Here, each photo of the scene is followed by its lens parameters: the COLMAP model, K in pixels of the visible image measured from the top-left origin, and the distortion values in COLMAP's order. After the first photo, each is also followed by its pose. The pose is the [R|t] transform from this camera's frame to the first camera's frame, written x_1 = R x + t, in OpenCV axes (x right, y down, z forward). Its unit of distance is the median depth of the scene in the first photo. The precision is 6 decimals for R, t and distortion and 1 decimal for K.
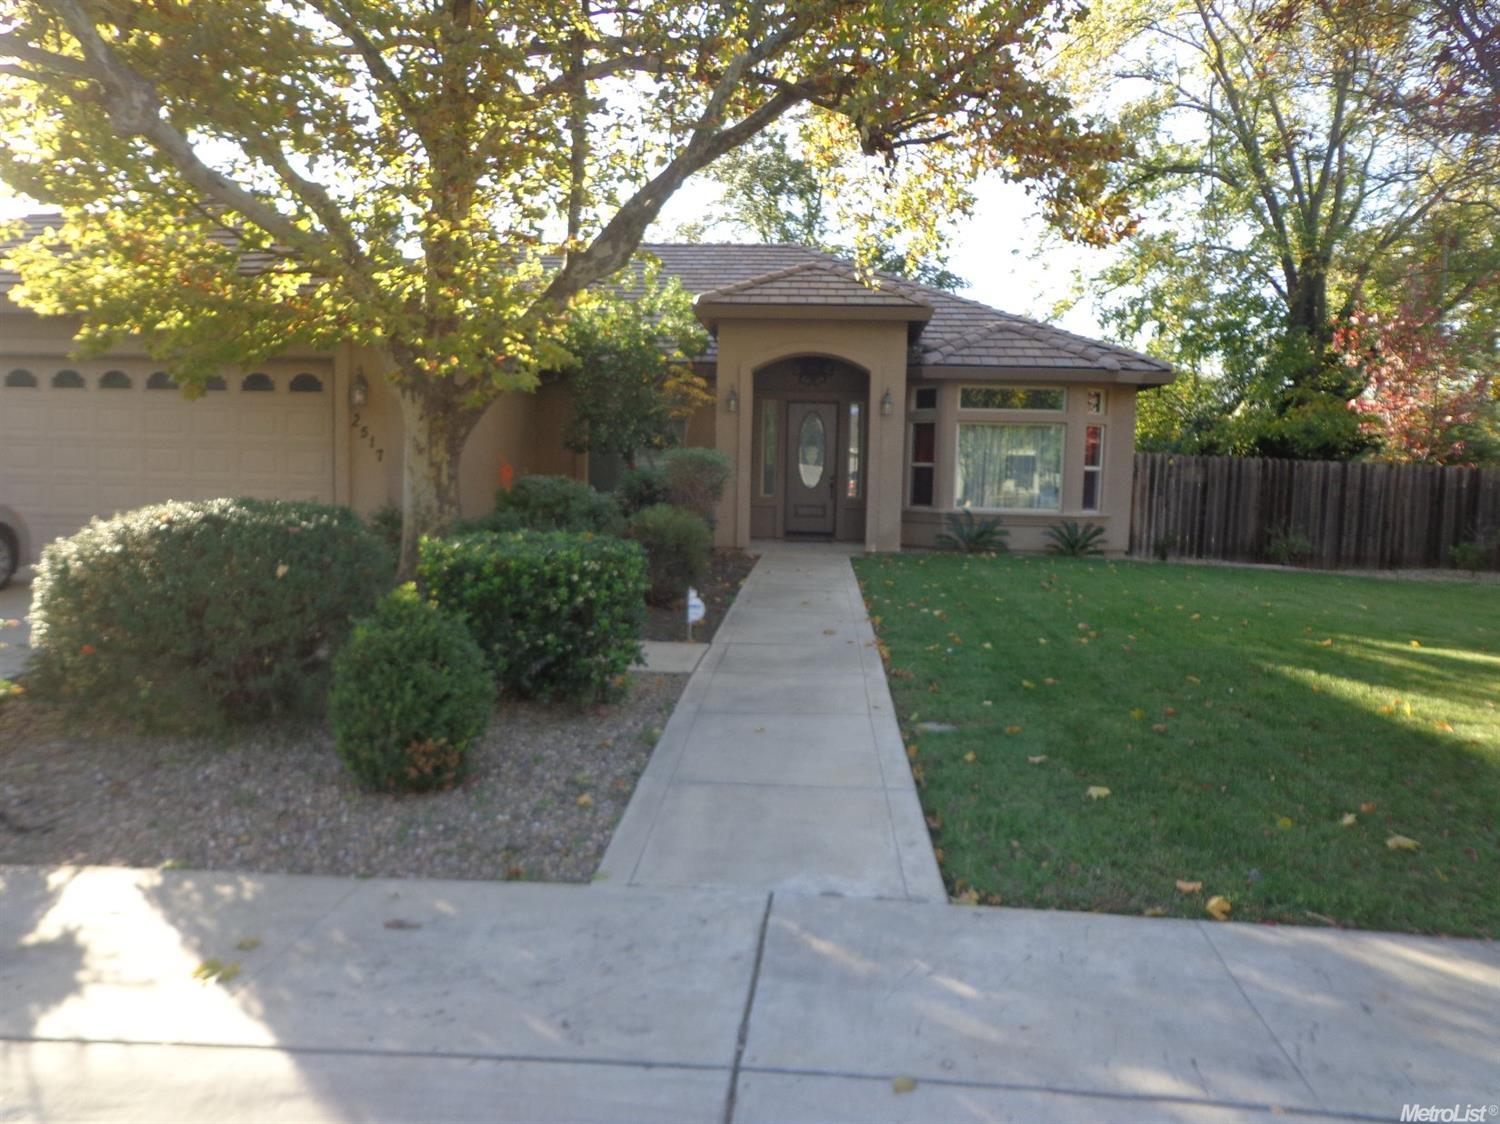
lens RADIAL K [[1108.9, 0, 749.8], [0, 1108.9, 564.8], [0, 0, 1]] dist [-0.011144, 0.011962]
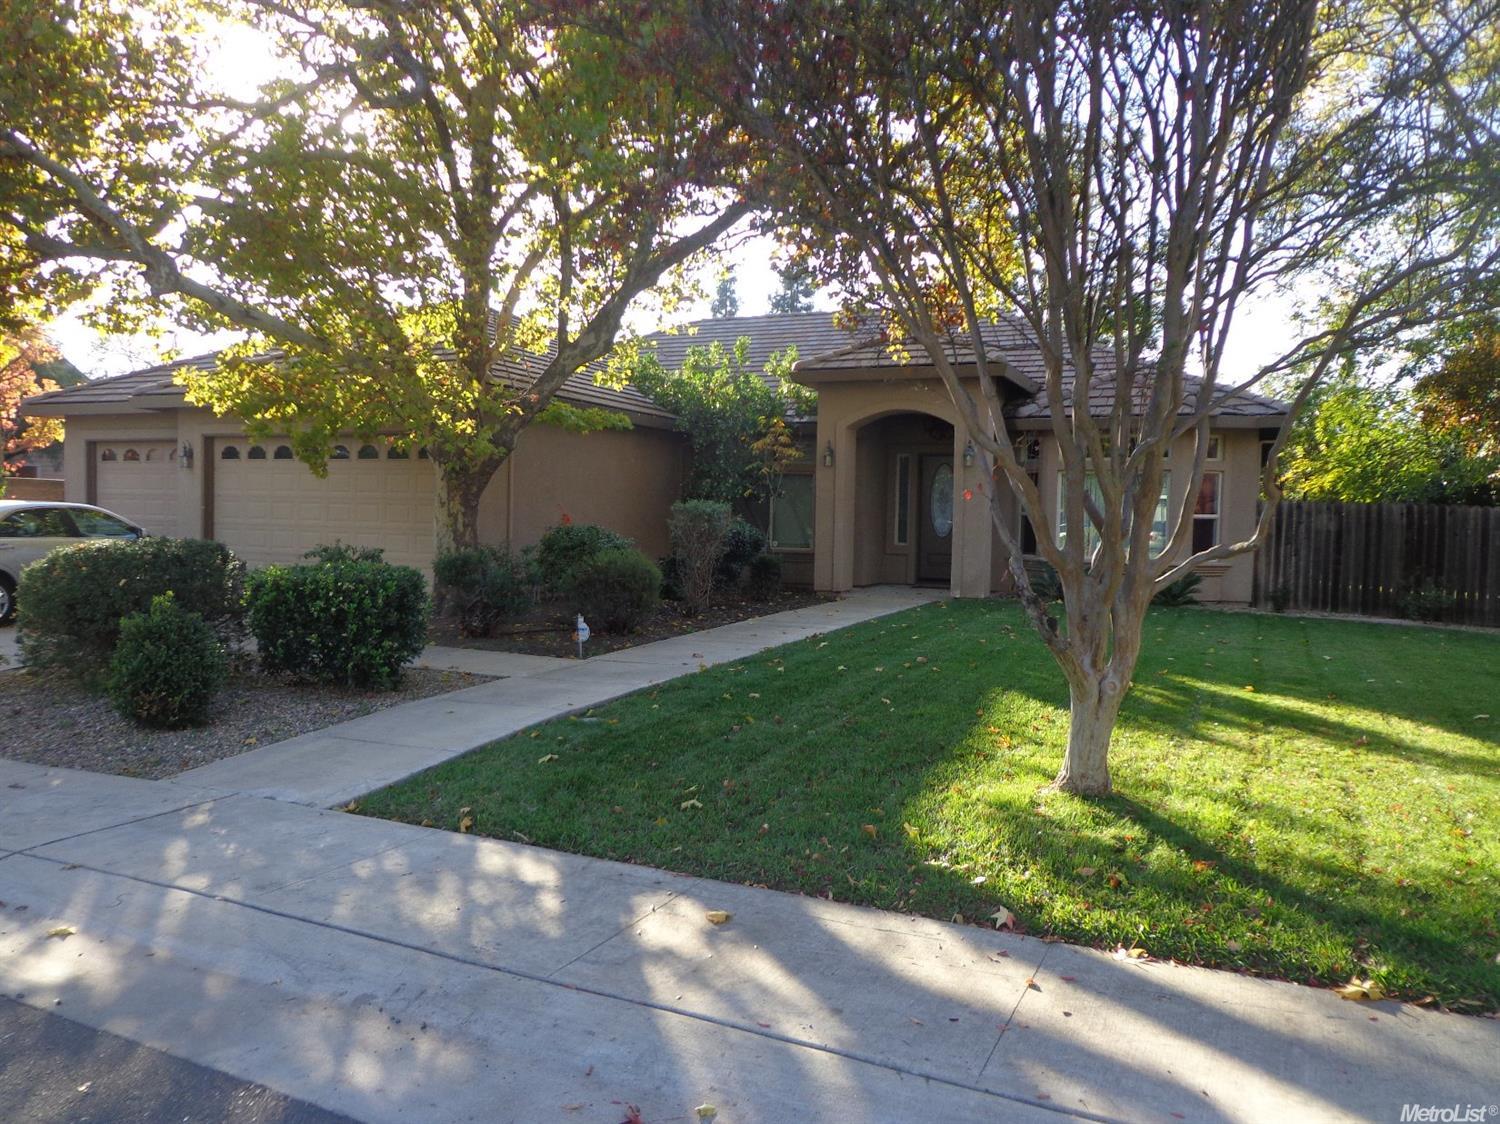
lens RADIAL K [[1108.9, 0, 750.3], [0, 1108.9, 560.5], [0, 0, 1]] dist [-0.011144, 0.011962]
pose [[0.941539, 0.007488, -0.336821, 0.463466], [-0.024773, 0.998585, -0.047051, 0.012868], [0.335992, 0.052645, 0.940392, -0.079580]]
